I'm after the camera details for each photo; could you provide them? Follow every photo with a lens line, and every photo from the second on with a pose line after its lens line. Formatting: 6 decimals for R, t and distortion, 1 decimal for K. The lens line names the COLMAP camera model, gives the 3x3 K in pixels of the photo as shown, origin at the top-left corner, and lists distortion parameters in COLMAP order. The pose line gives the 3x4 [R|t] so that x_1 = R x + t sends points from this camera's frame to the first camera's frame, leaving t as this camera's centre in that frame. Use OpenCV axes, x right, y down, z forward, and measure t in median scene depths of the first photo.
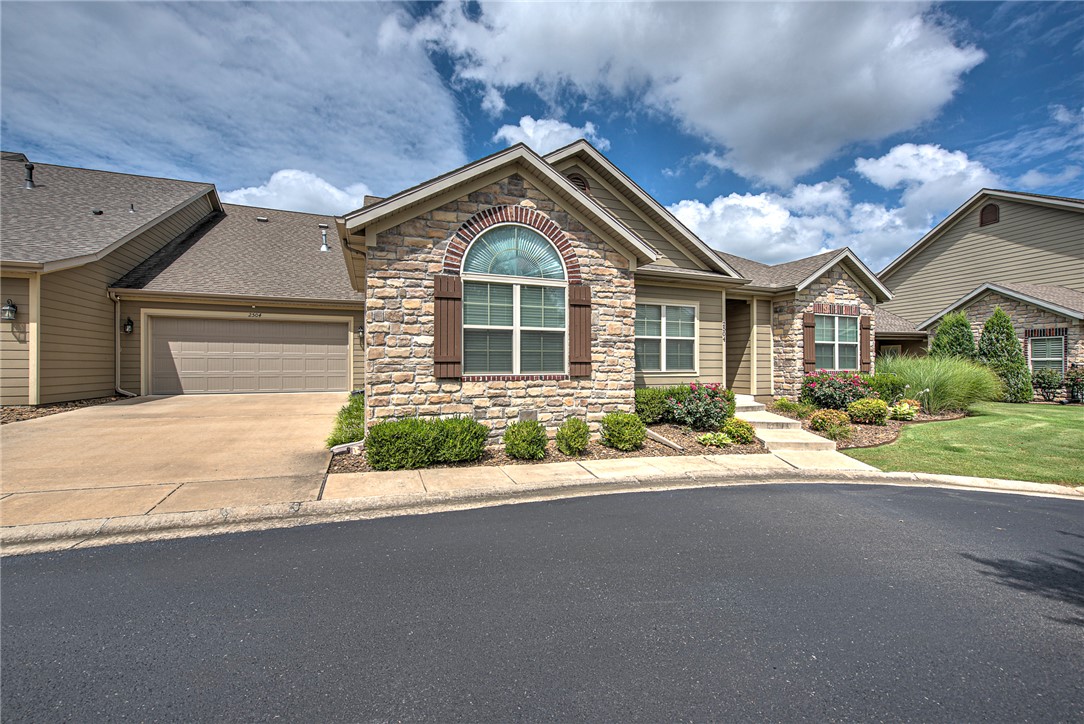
lens RADIAL K [[437.2, 0, 542.0], [0, 437.2, 362.0], [0, 0, 1]] dist [-0.010152, -0.000215]
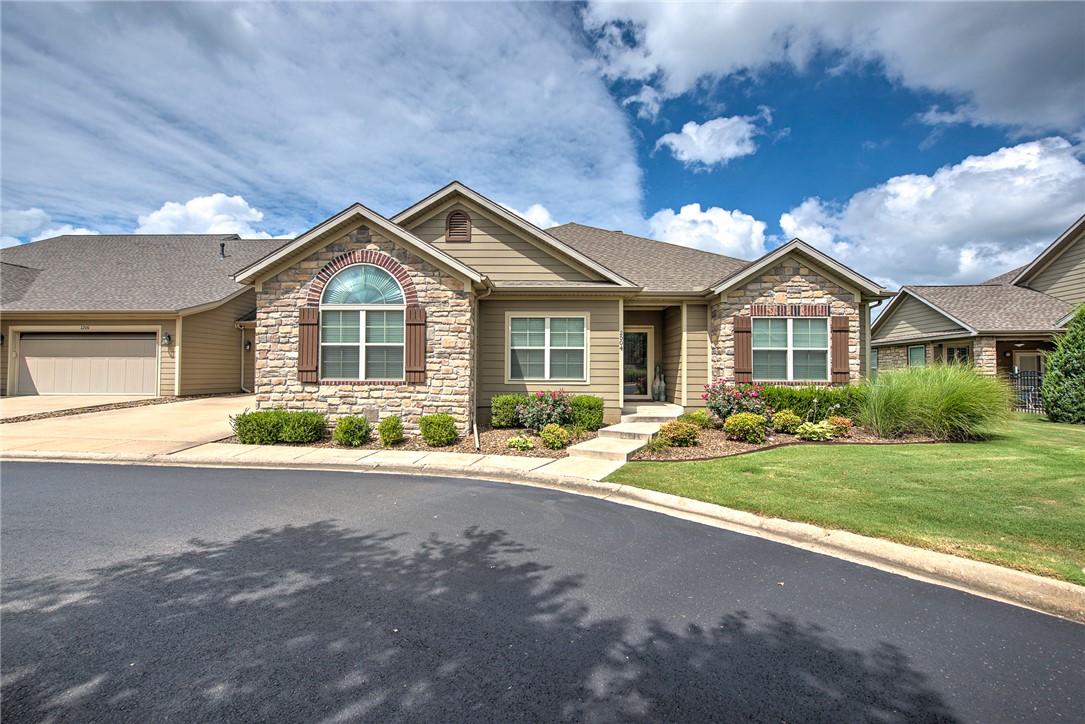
lens RADIAL K [[427.3, 0, 542.5], [0, 427.3, 362.0], [0, 0, 1]] dist [-0.000040, 0.000322]
pose [[0.921865, -0.005428, -0.387474, 0.877448], [-0.001480, 0.999845, -0.017527, -0.003953], [0.387509, 0.016731, 0.921714, 0.042204]]
